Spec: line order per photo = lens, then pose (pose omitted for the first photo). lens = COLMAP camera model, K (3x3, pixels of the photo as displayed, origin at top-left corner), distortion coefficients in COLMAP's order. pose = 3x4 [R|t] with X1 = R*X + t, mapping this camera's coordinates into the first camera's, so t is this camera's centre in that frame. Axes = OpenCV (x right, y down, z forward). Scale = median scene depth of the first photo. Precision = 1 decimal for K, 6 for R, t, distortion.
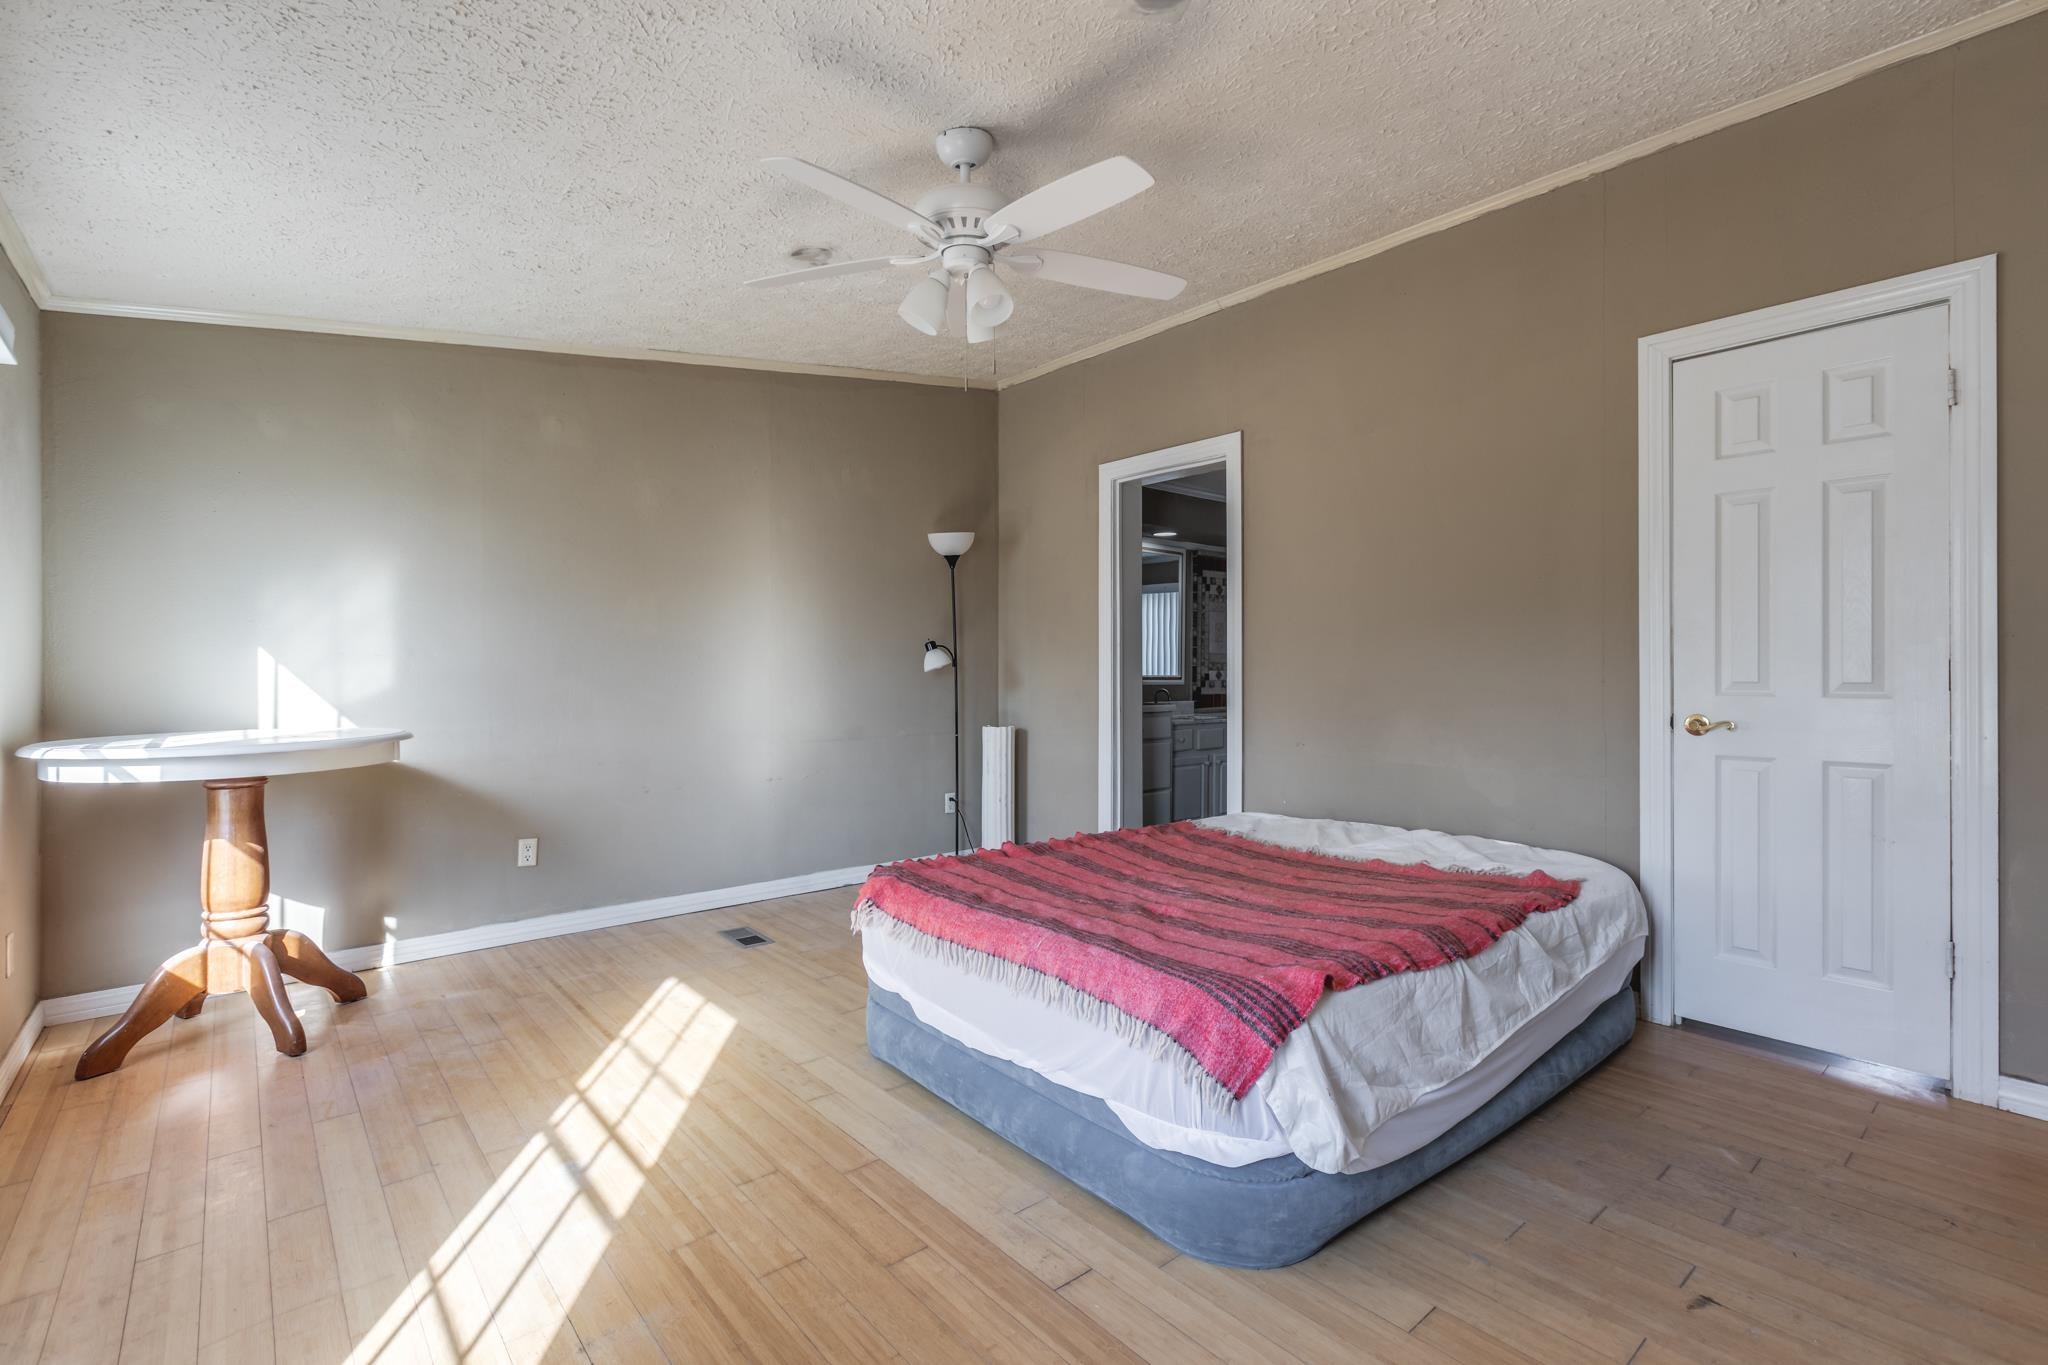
lens RADIAL K [[909.5, 0, 1024.0], [0, 909.5, 682.5], [0, 0, 1]] dist [0.000505, -0.000108]
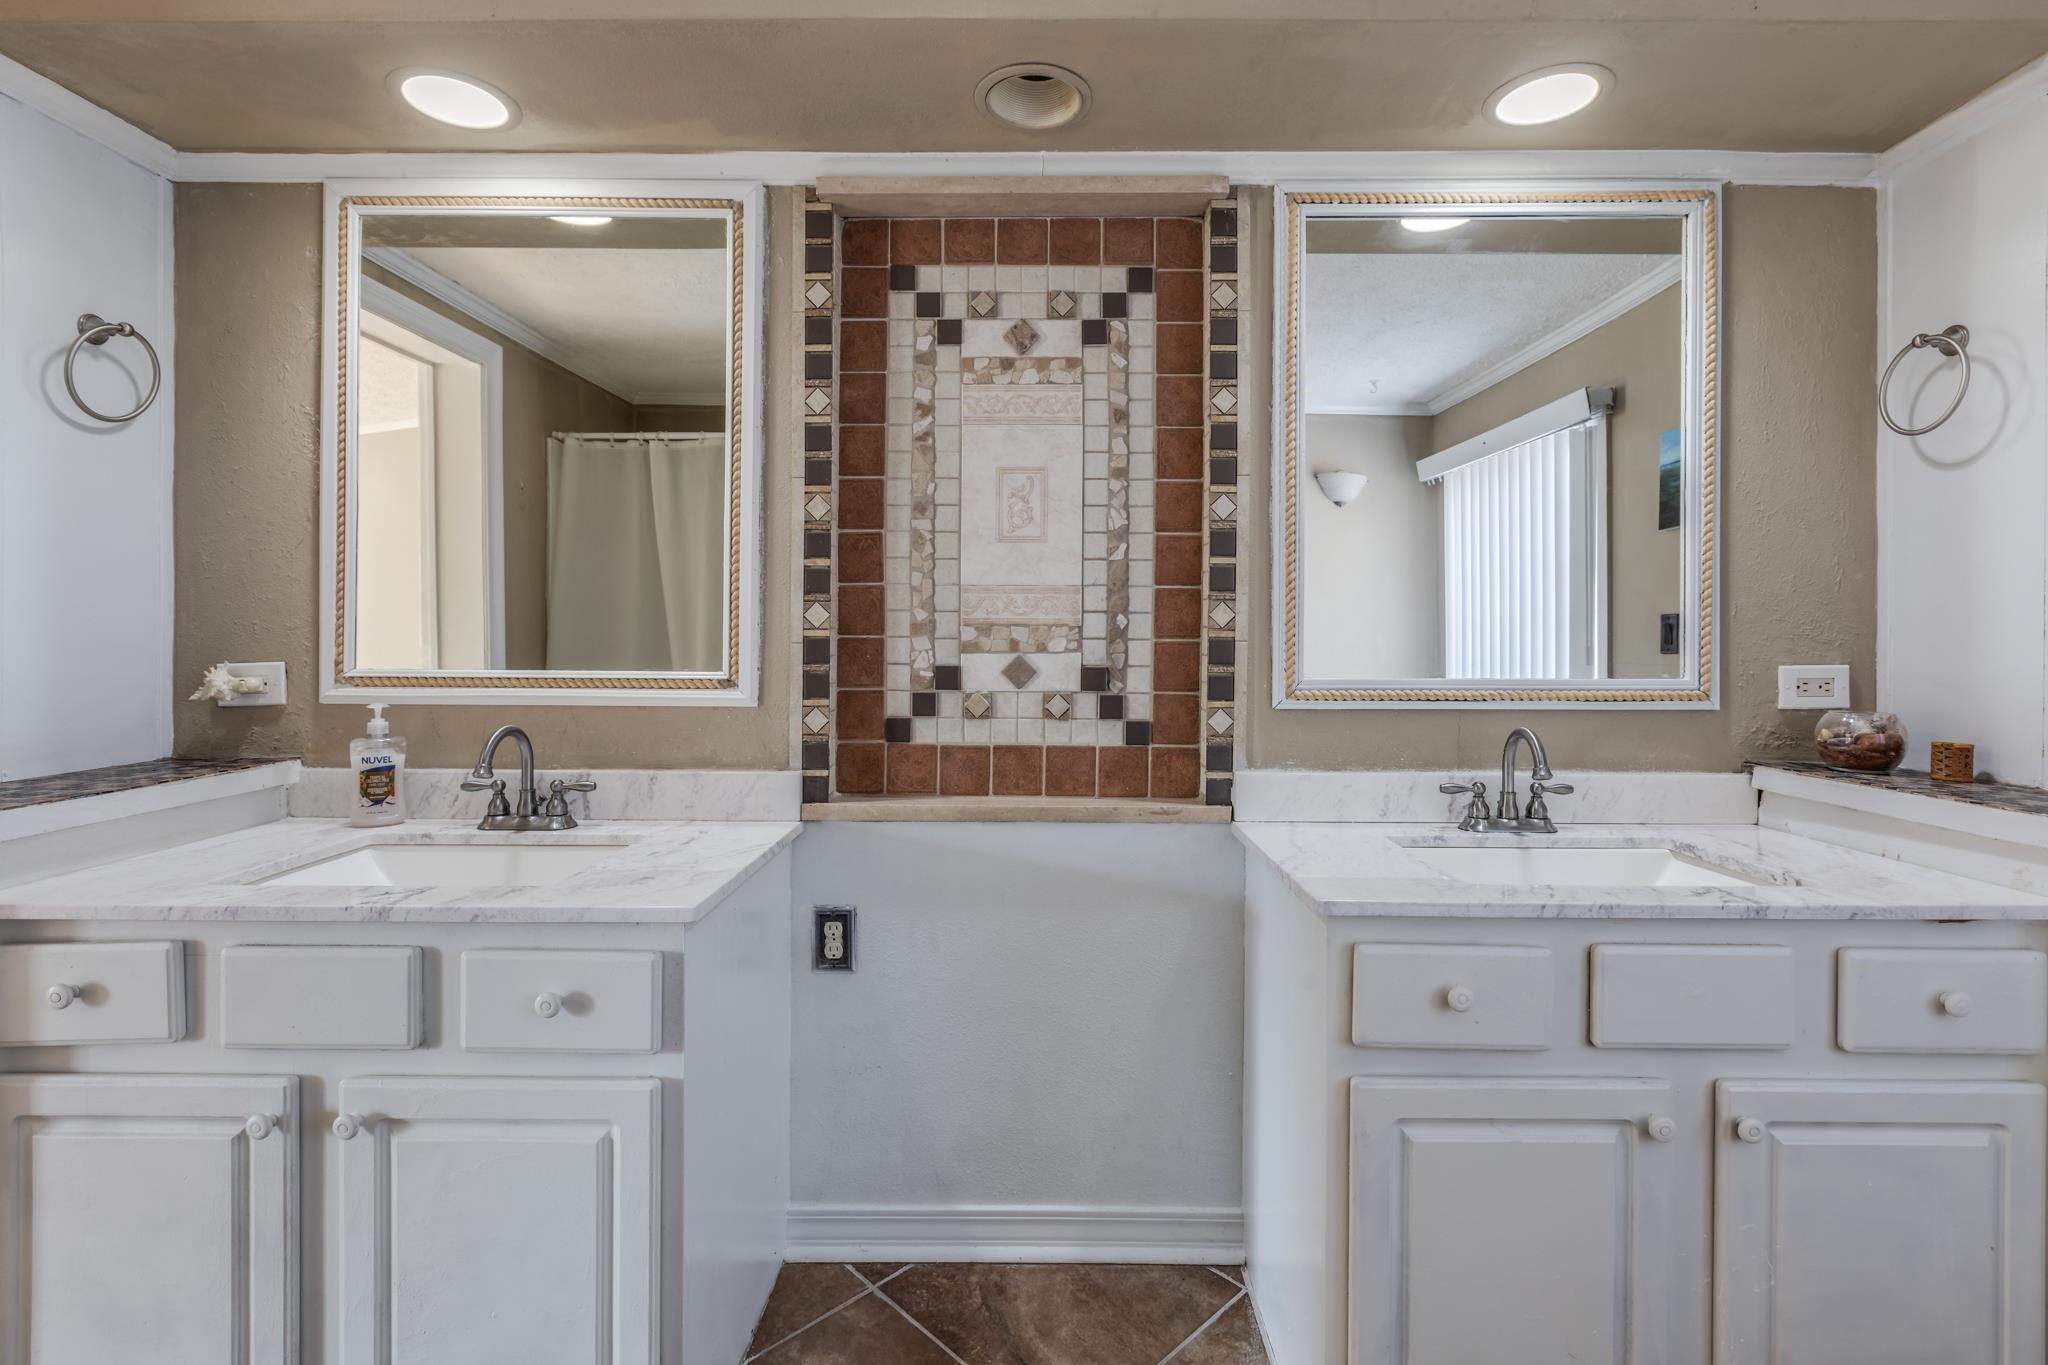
lens RADIAL K [[907.3, 0, 1025.9], [0, 907.3, 644.6], [0, 0, 1]] dist [0.000331, -0.000004]
pose [[0.751757, 0.003555, -0.659430, 0.389833], [-0.006449, 0.999977, -0.001961, -0.015224], [0.659408, 0.005727, 0.751763, 0.823077]]
